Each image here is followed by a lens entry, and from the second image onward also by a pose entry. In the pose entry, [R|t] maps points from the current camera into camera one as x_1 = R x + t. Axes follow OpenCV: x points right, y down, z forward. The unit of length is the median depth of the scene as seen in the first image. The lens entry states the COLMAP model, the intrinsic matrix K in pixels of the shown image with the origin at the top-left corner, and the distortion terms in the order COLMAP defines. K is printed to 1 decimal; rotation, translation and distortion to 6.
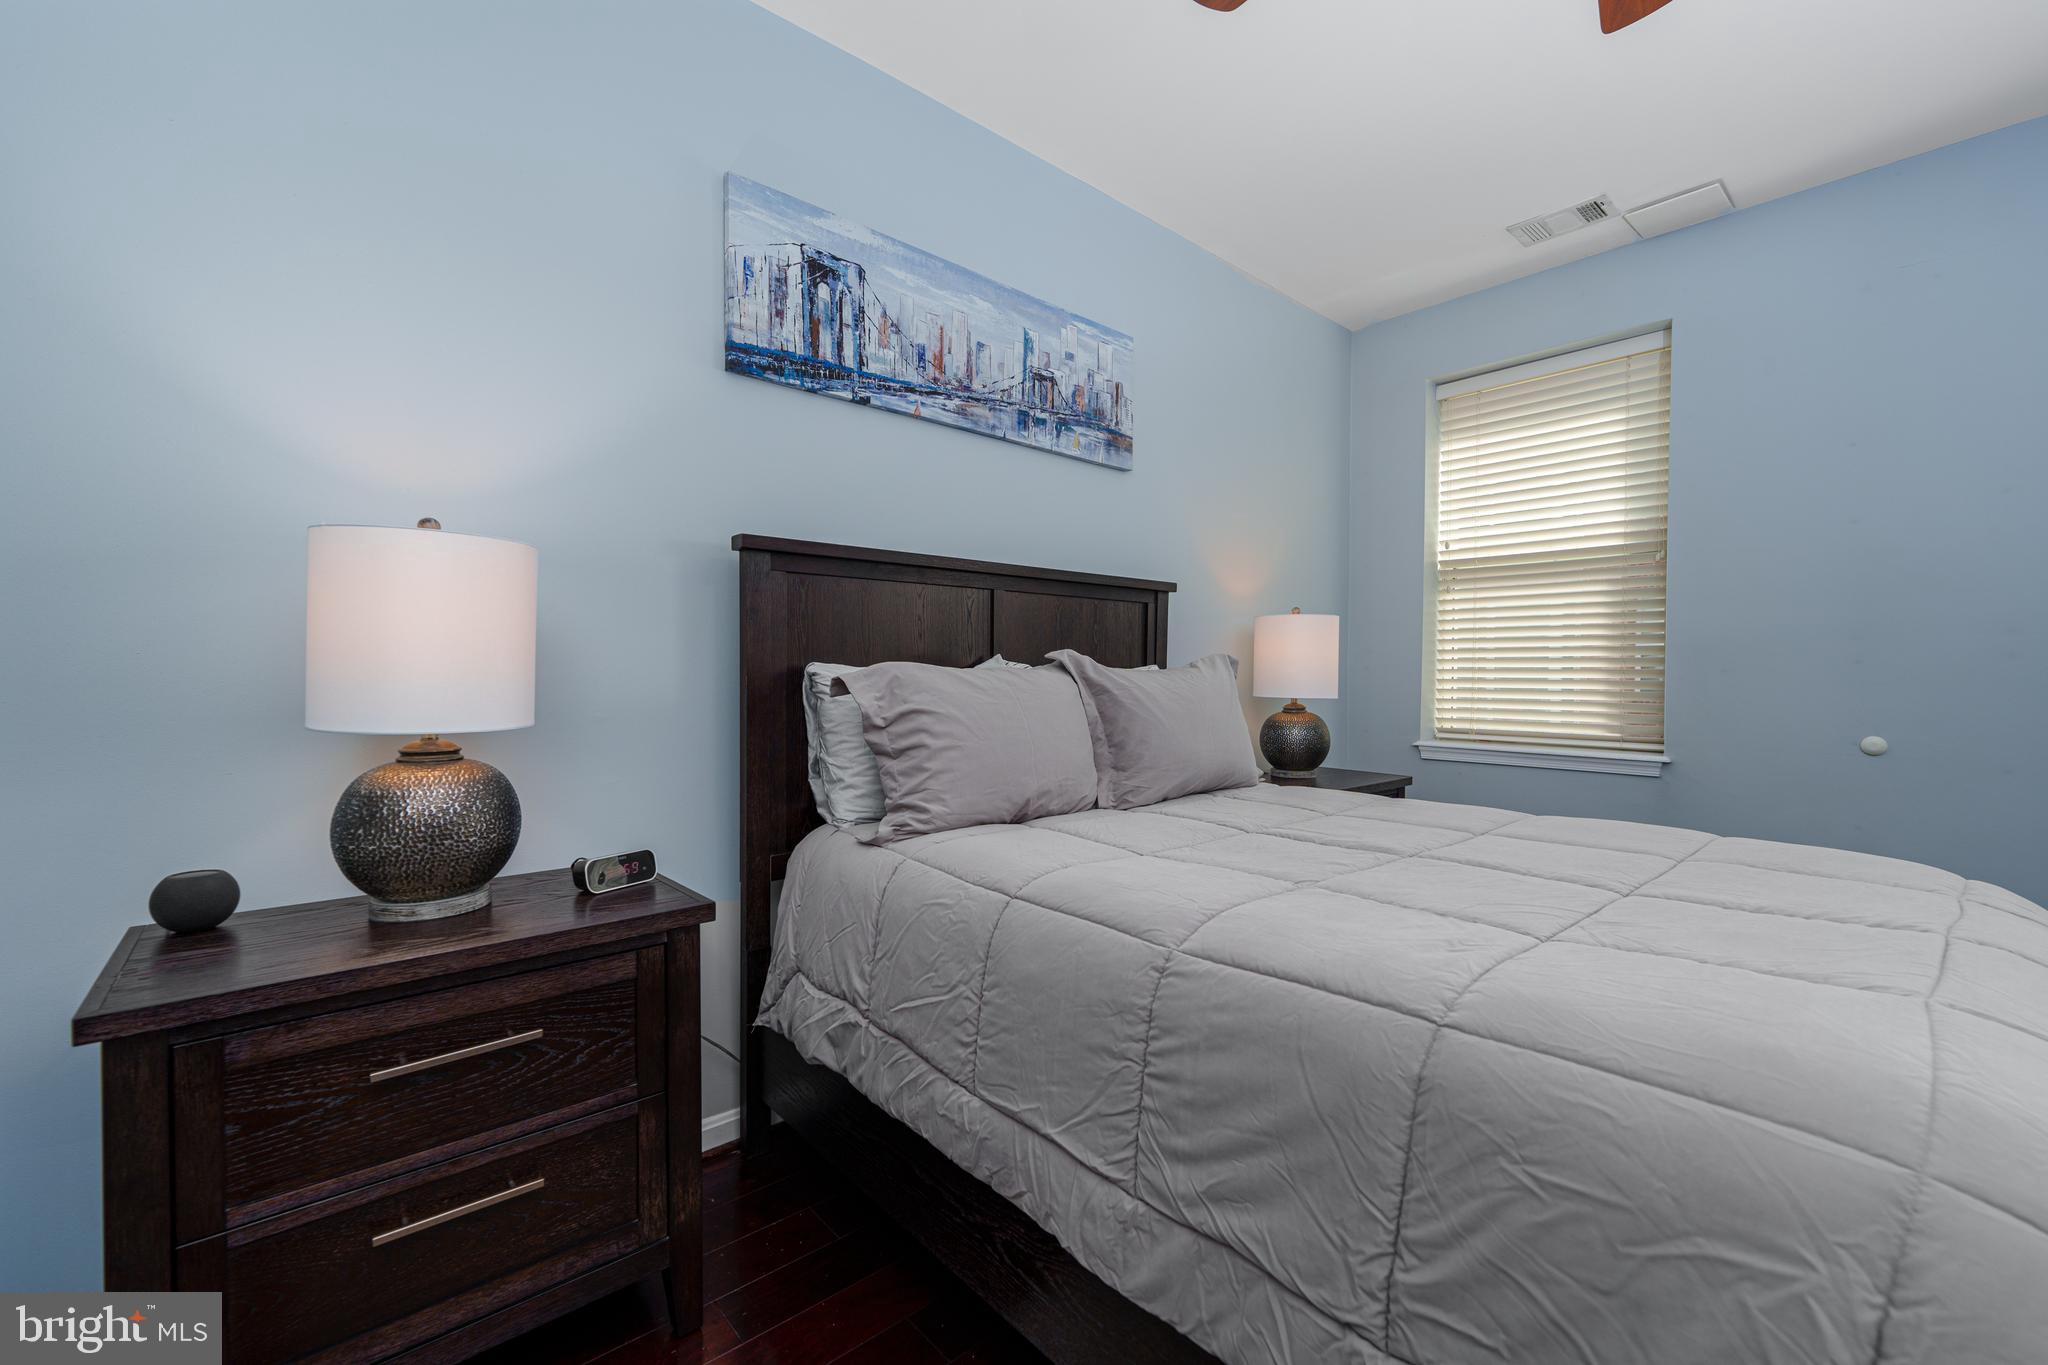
lens RADIAL K [[825.7, 0, 1026.3], [0, 825.7, 691.1], [0, 0, 1]] dist [0.000360, -0.000429]
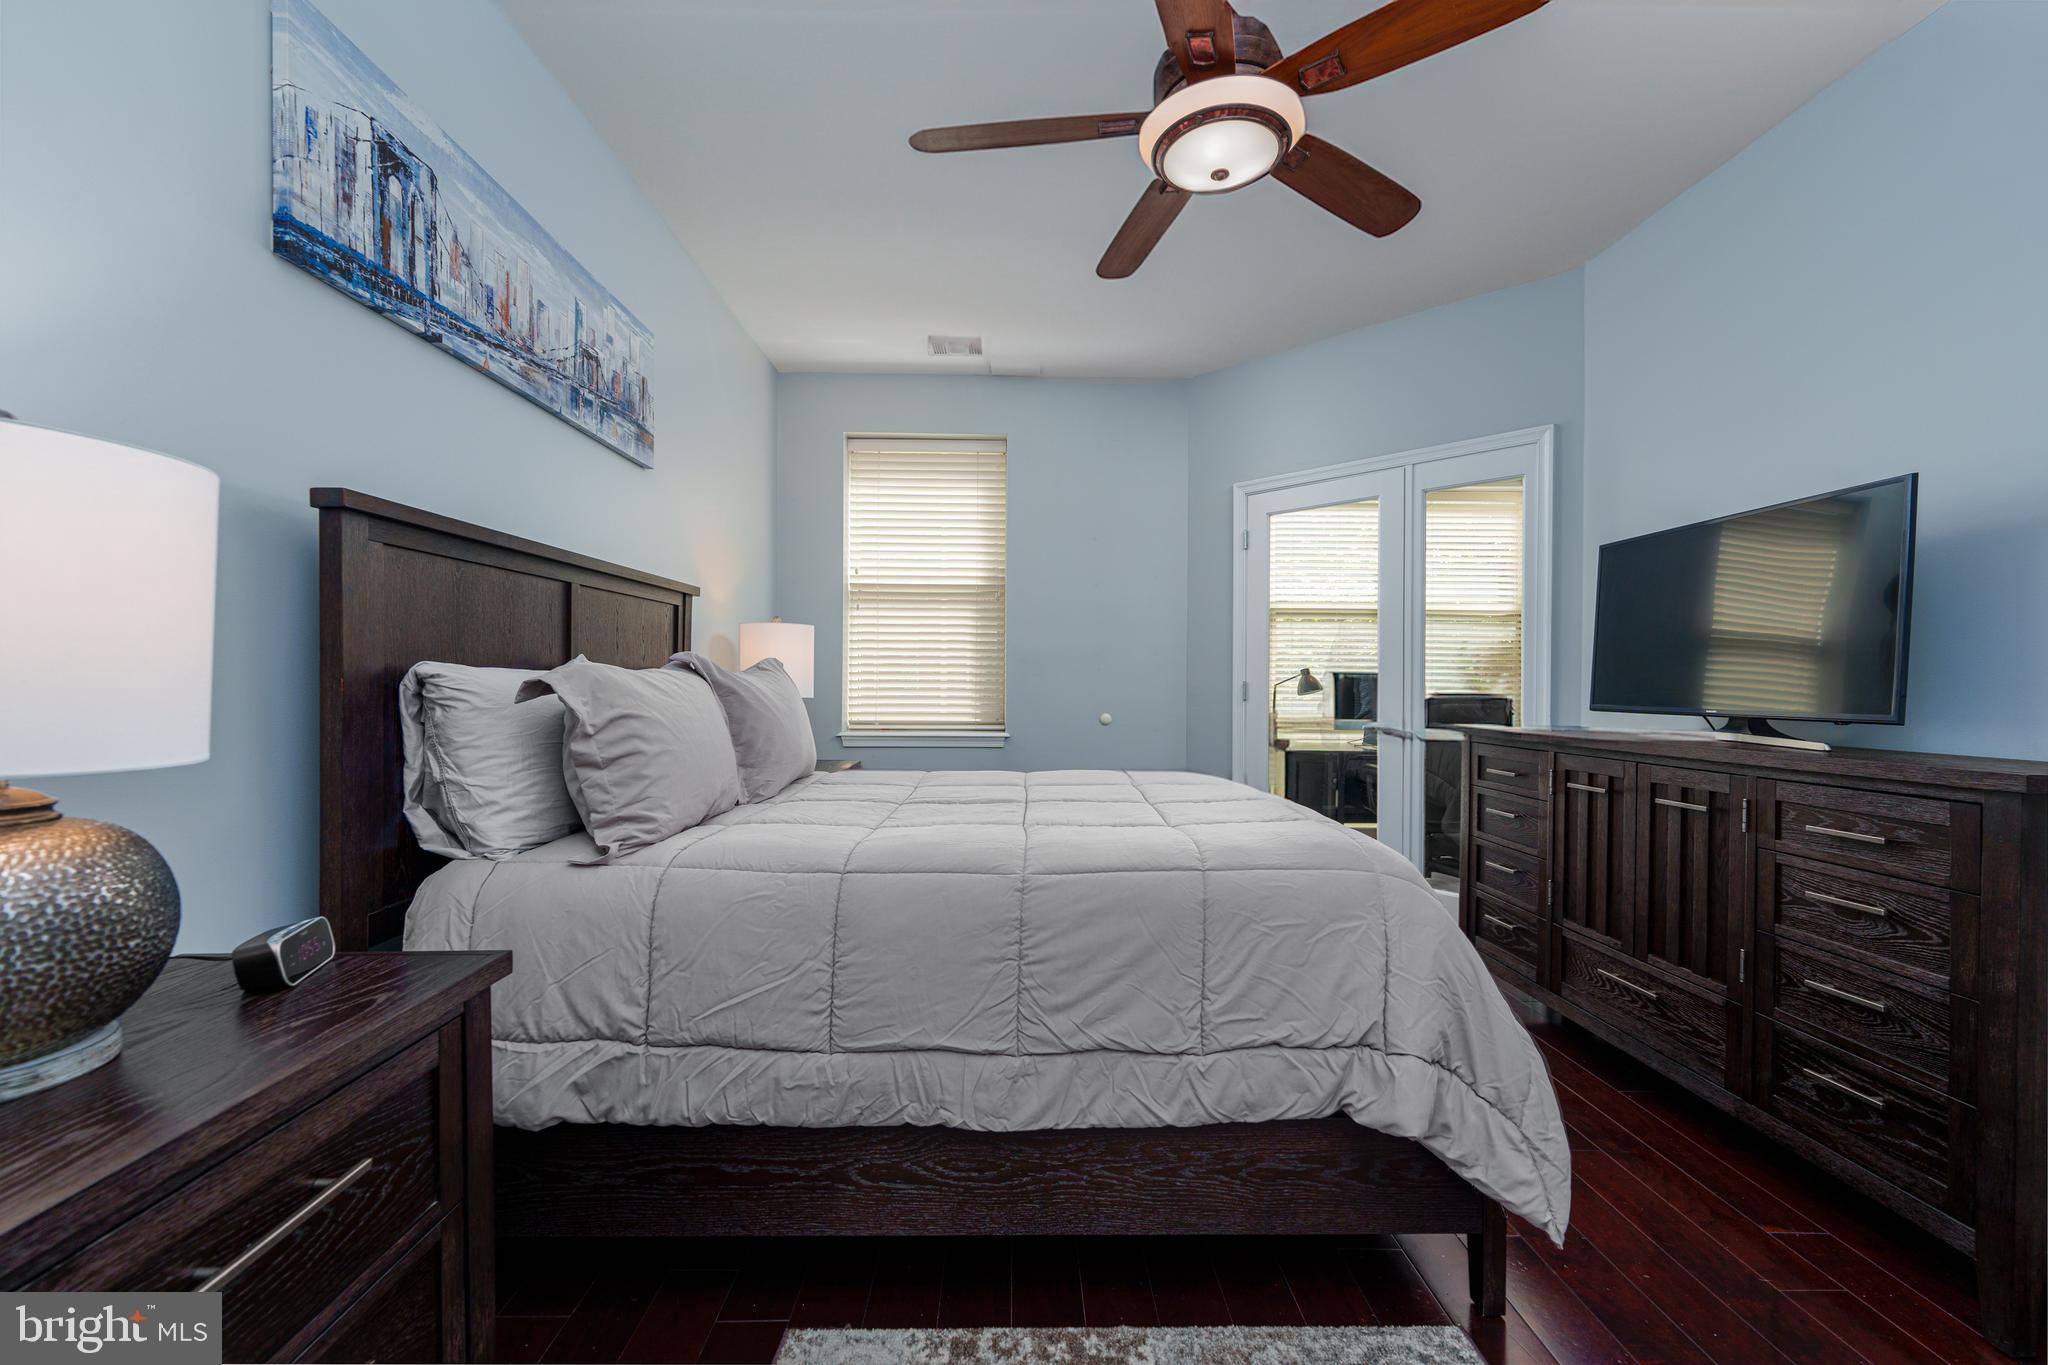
lens RADIAL K [[825.7, 0, 1012.0], [0, 825.7, 689.0], [0, 0, 1]] dist [0.000360, -0.000429]
pose [[0.656617, -0.010725, 0.754148, -0.467434], [0.013653, 0.999904, 0.002333, -0.002250], [-0.754101, 0.008765, 0.656700, 0.049142]]
